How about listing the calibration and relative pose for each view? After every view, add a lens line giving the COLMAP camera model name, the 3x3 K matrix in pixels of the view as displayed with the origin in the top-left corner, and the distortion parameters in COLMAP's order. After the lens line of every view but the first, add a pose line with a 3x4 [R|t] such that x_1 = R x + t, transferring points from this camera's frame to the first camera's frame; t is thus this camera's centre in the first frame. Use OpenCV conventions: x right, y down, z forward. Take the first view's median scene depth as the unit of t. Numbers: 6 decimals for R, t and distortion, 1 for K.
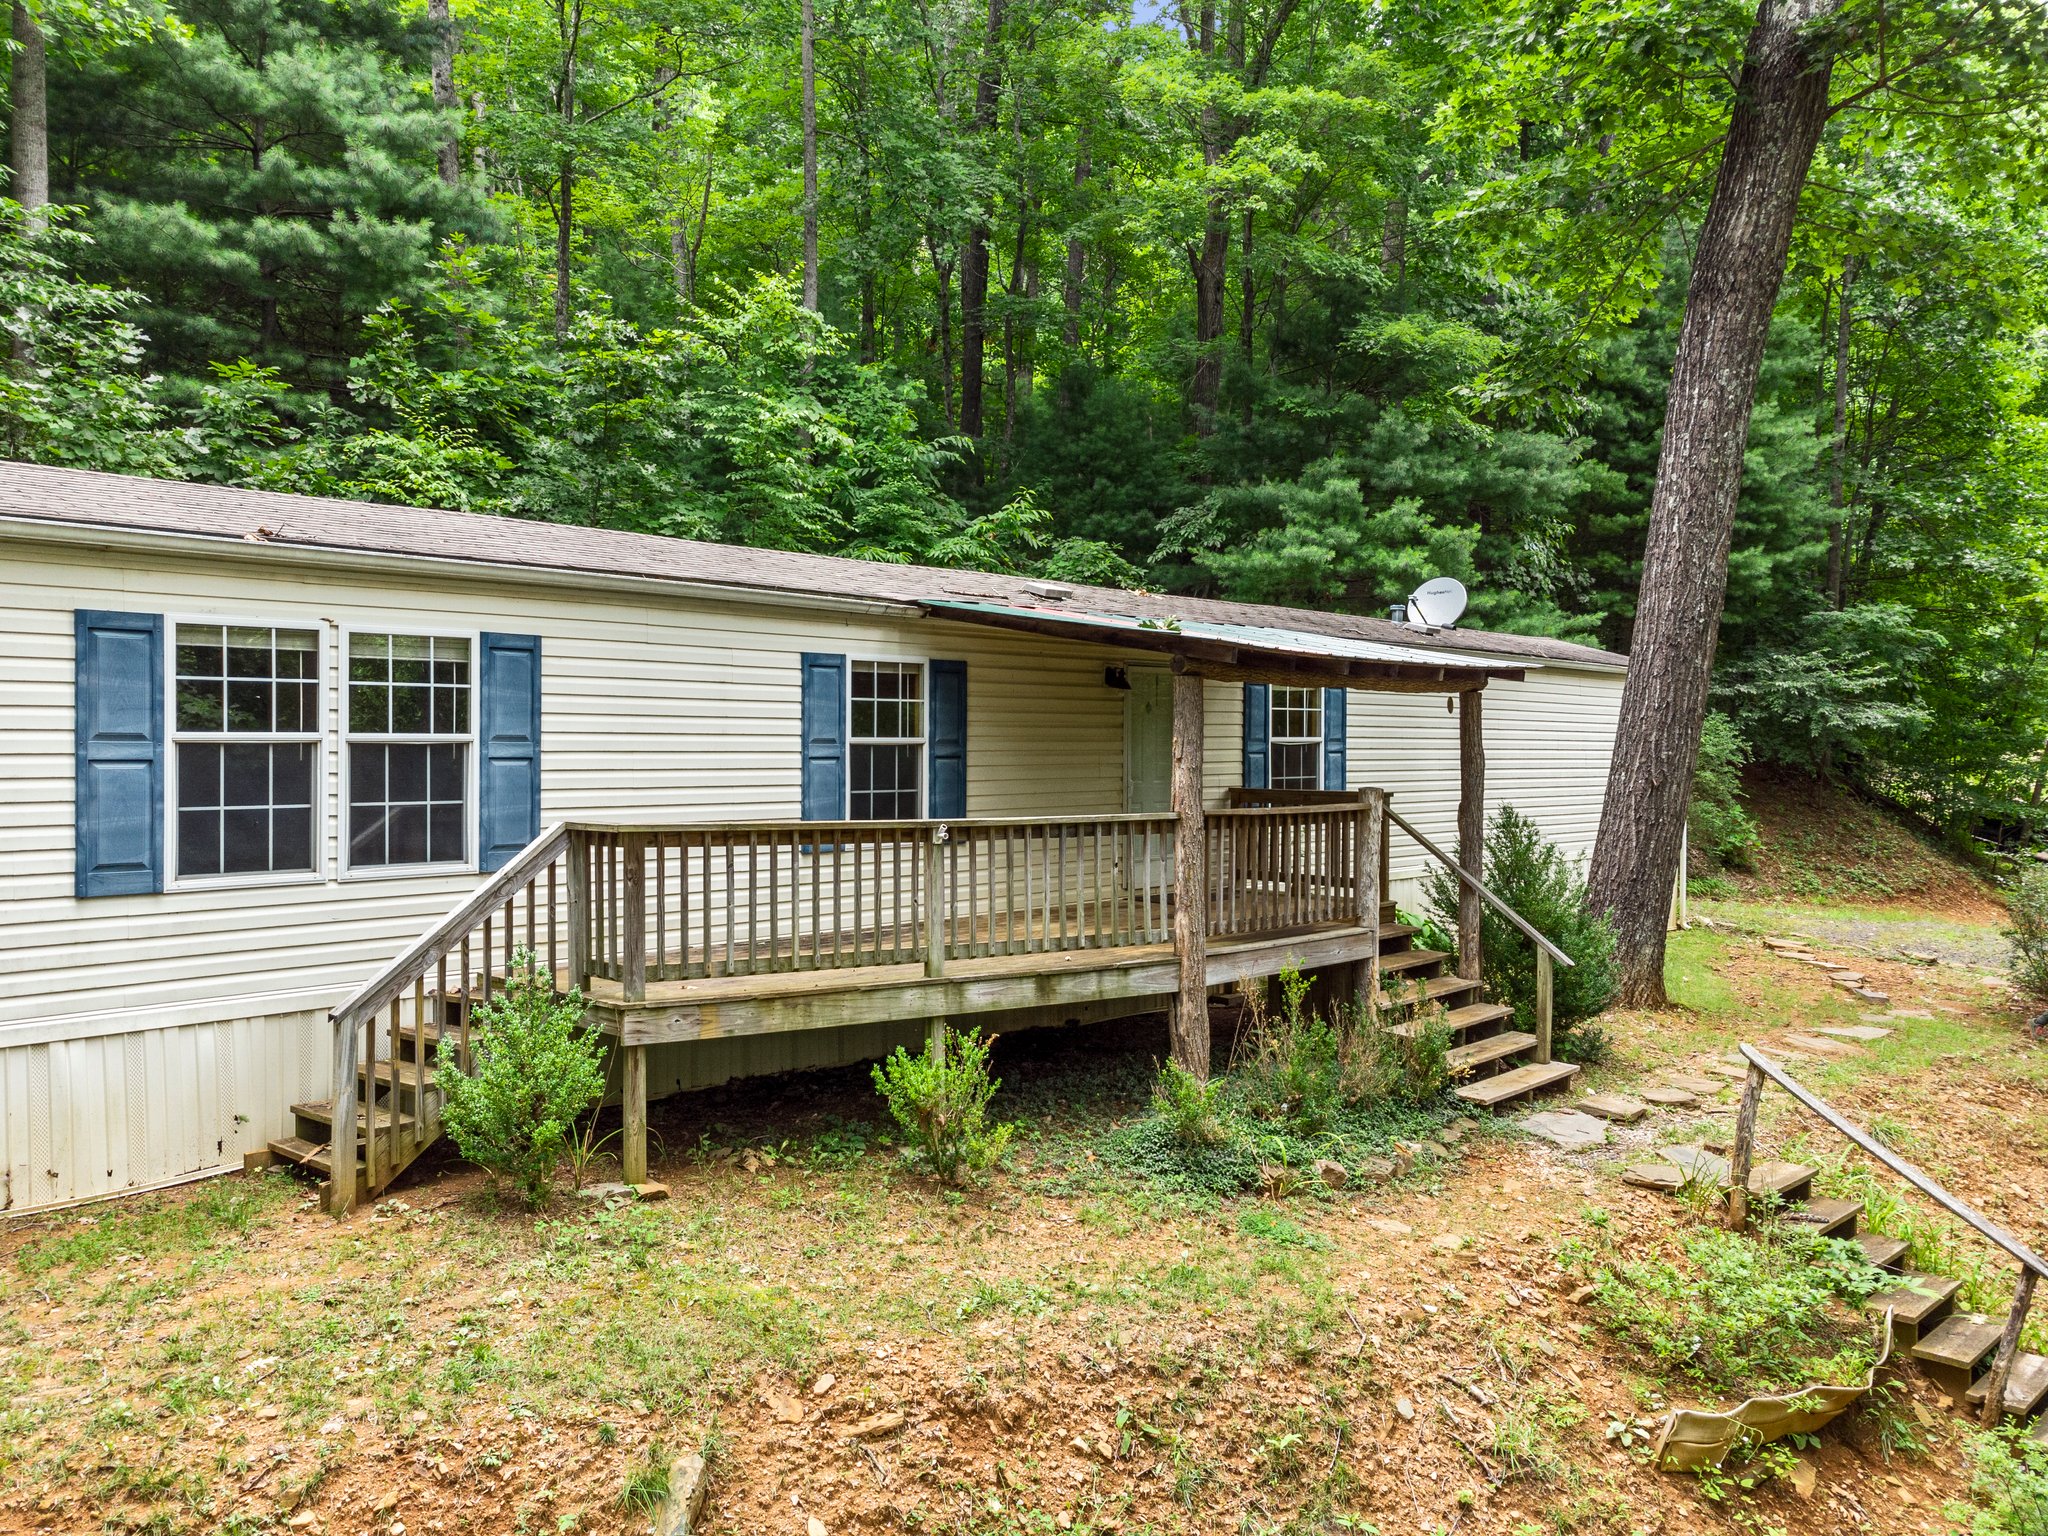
lens RADIAL K [[1563.9, 0, 1024.0], [0, 1563.9, 768.0], [0, 0, 1]] dist [0.007738, -0.001931]
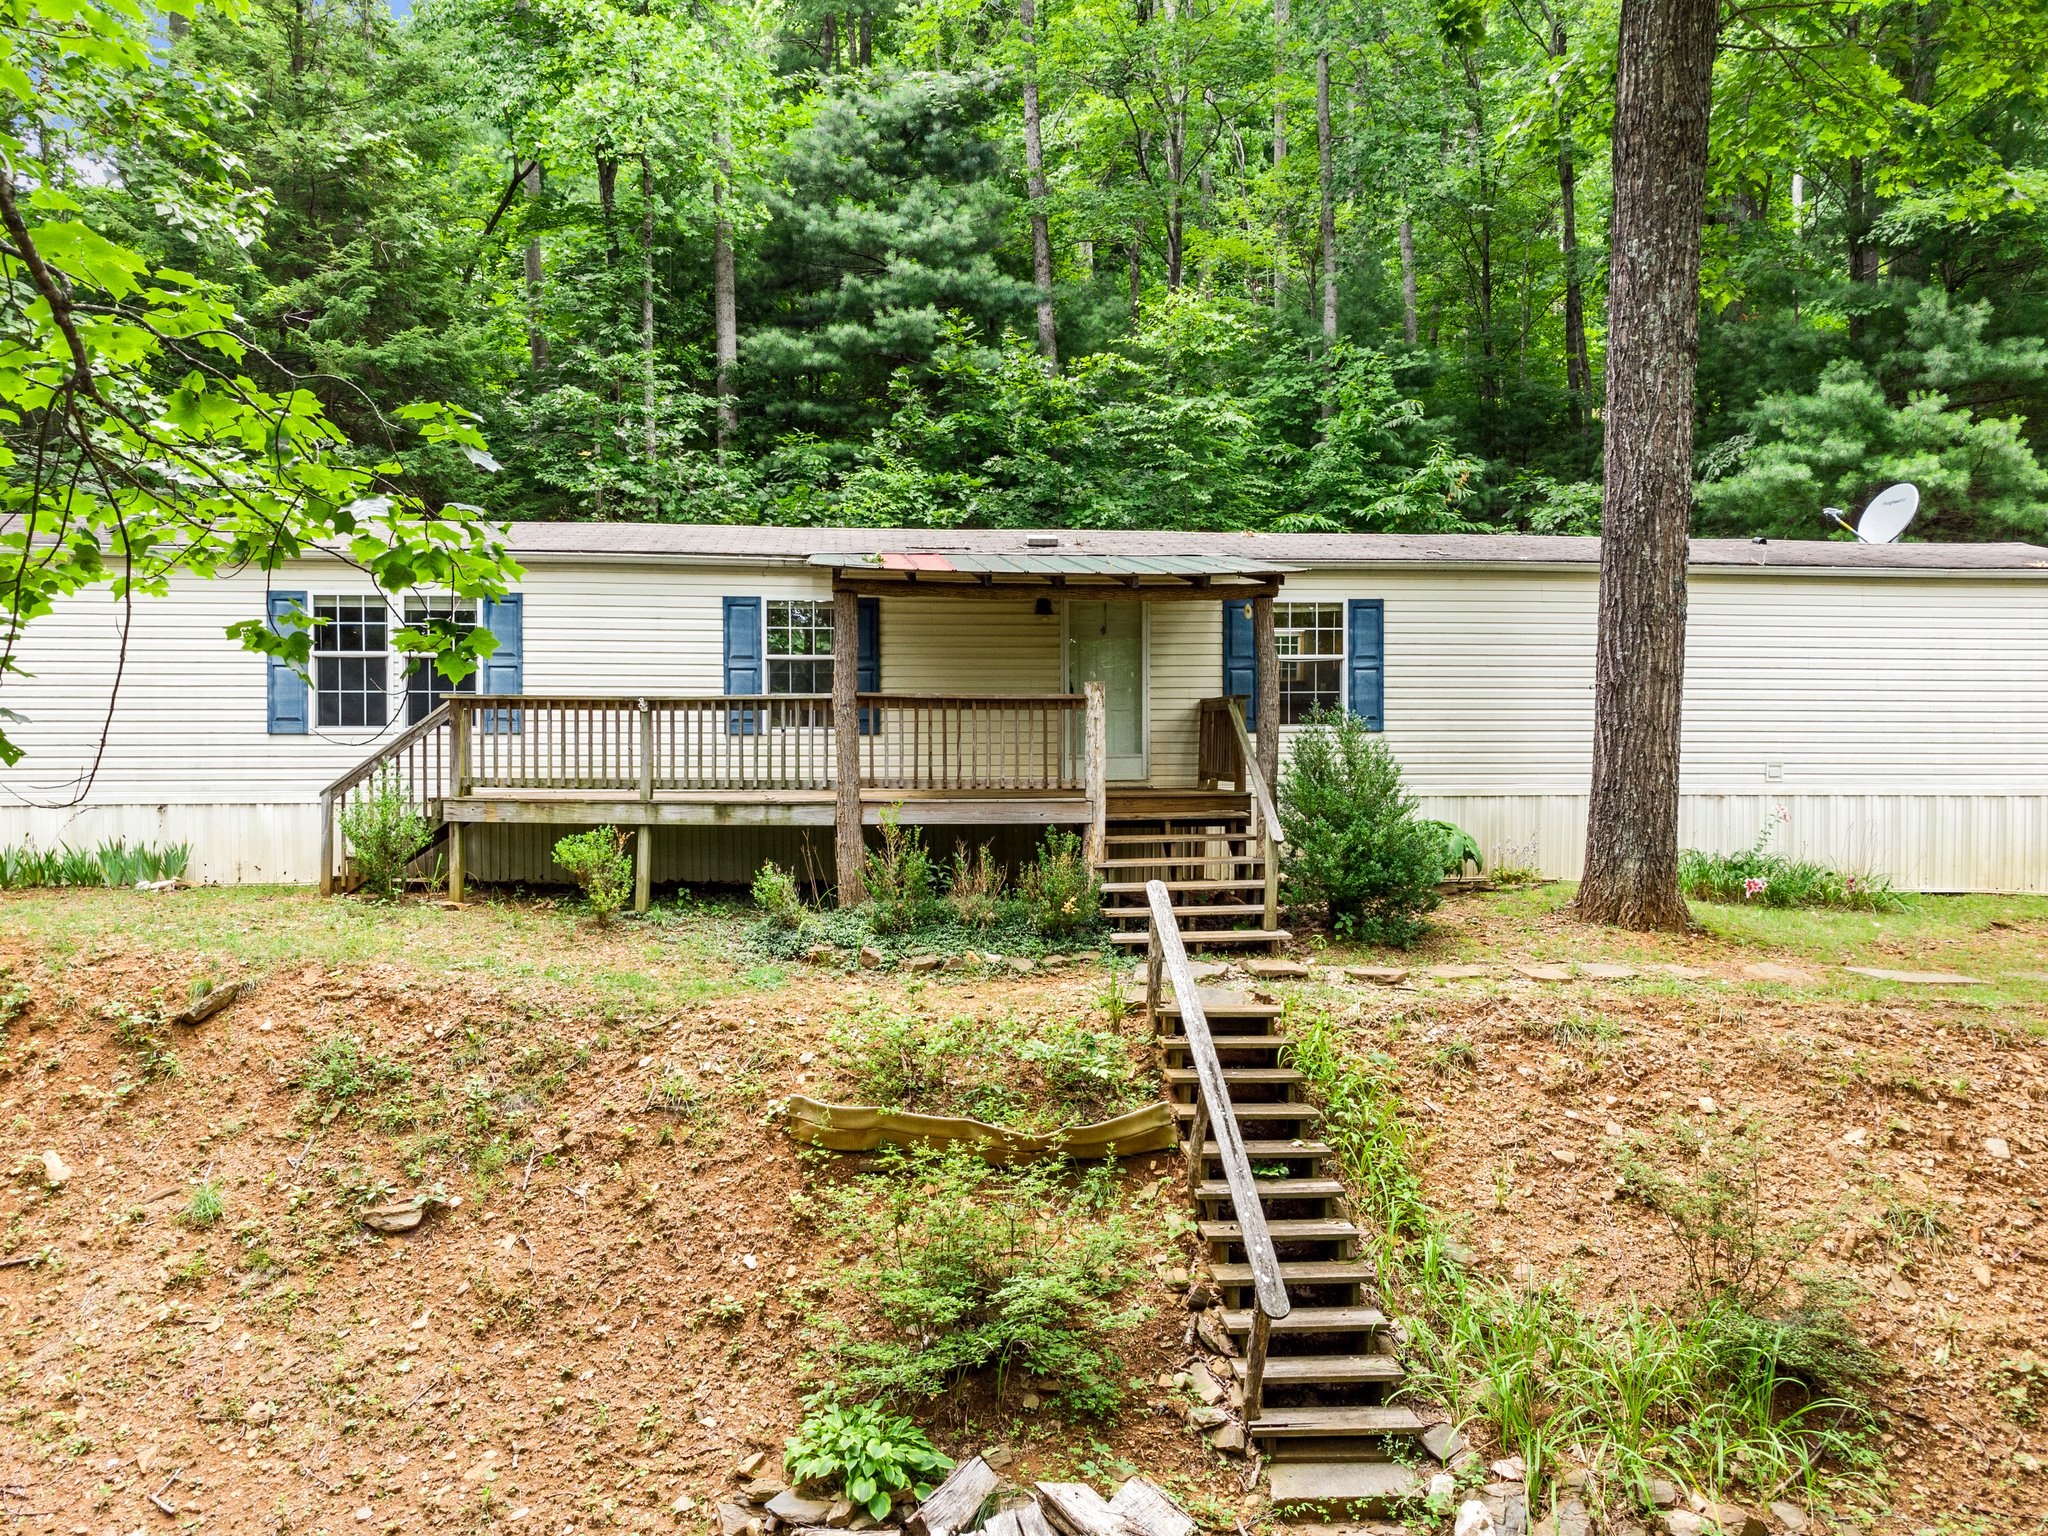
lens RADIAL K [[1563.9, 0, 1024.0], [0, 1563.9, 768.0], [0, 0, 1]] dist [0.007738, -0.001931]
pose [[0.762082, 0.006088, -0.647451, 1.133669], [-0.007468, 0.999972, 0.000613, 0.092977], [0.647437, 0.004369, 0.762107, 0.072599]]
